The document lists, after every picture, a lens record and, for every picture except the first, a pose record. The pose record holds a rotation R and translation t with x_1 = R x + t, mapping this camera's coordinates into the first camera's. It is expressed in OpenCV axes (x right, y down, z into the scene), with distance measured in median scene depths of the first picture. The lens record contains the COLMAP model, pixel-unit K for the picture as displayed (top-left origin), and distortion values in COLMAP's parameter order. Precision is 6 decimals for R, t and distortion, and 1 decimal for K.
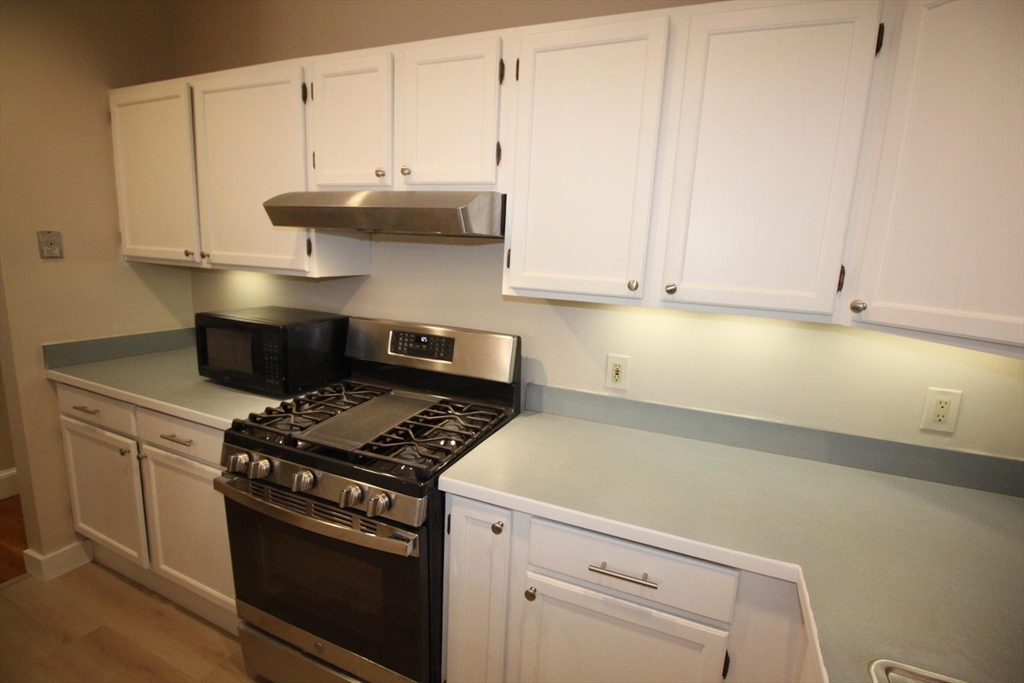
lens RADIAL K [[474.1, 0, 511.9], [0, 474.1, 345.1], [0, 0, 1]] dist [-0.005181, -0.009540]
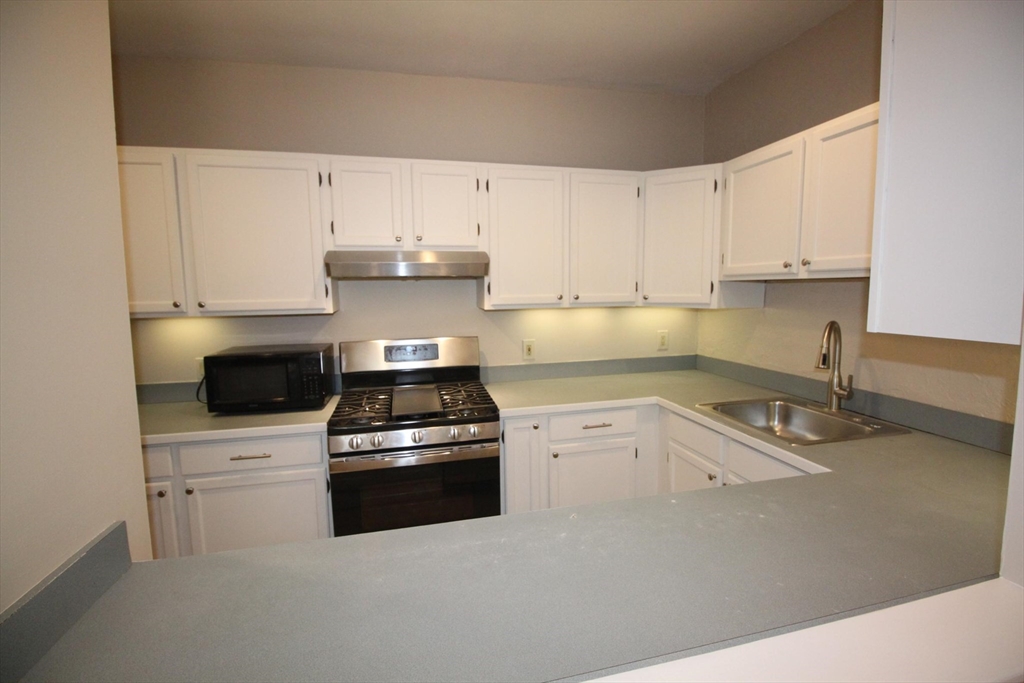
lens RADIAL K [[474.1, 0, 516.6], [0, 474.1, 348.4], [0, 0, 1]] dist [-0.005181, -0.009540]
pose [[0.797491, -0.139414, 0.587002, -0.962688], [0.167505, 0.985849, 0.006571, 0.039511], [-0.579611, 0.093086, 0.809559, -0.440543]]
